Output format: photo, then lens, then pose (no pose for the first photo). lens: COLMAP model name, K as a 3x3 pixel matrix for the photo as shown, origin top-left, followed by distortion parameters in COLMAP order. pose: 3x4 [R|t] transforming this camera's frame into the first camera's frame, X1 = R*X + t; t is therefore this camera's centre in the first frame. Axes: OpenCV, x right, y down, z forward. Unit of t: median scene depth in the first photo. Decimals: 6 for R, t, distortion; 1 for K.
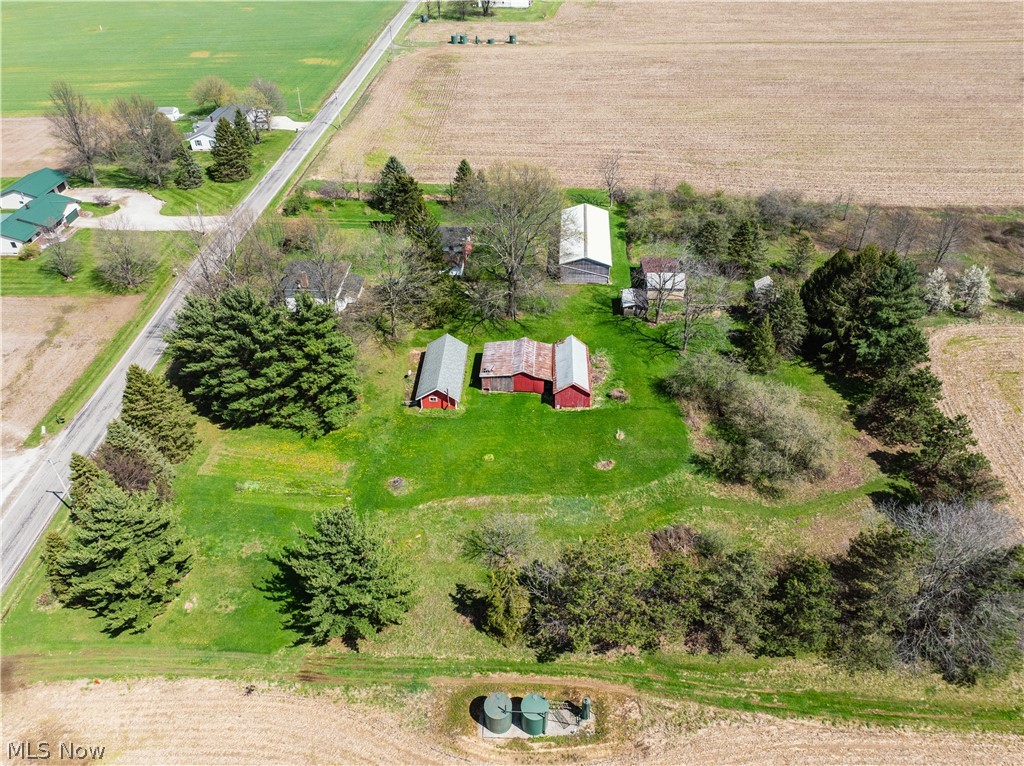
lens RADIAL K [[713.8, 0, 512.0], [0, 713.8, 383.0], [0, 0, 1]] dist [-0.067078, 0.033243]
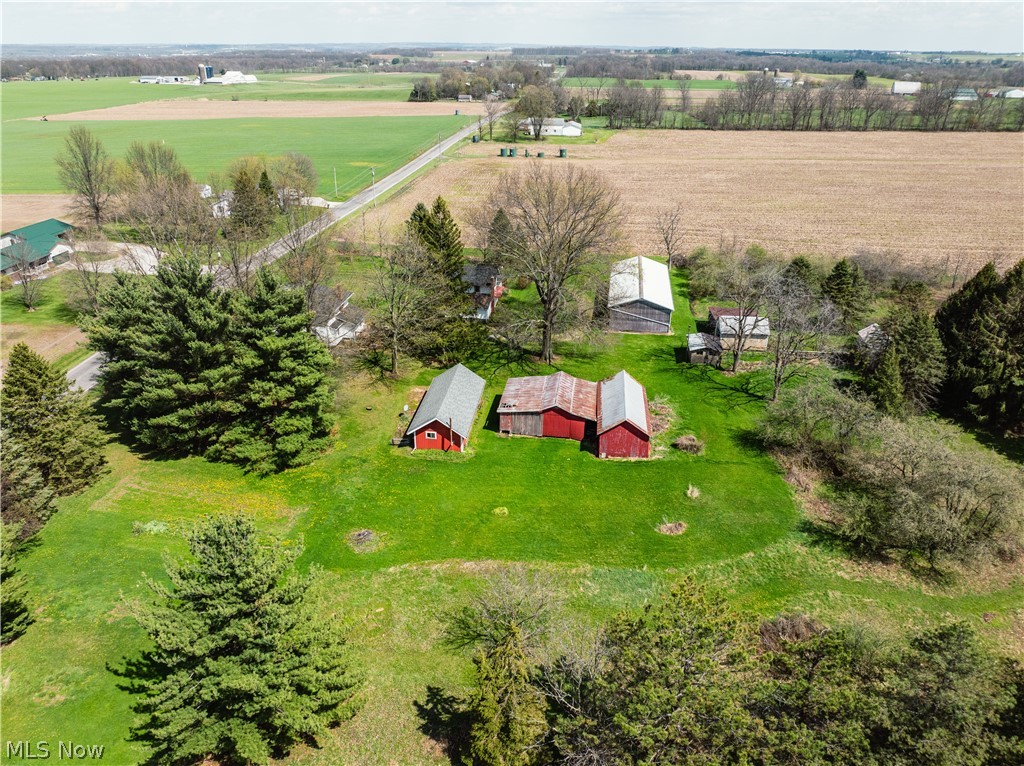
lens RADIAL K [[713.8, 0, 512.0], [0, 713.8, 383.0], [0, 0, 1]] dist [-0.067078, 0.033243]
pose [[0.997152, 0.039005, -0.064553, 0.016907], [-0.052485, 0.973515, -0.222515, 0.129952], [0.054164, 0.225269, 0.972790, 0.291320]]
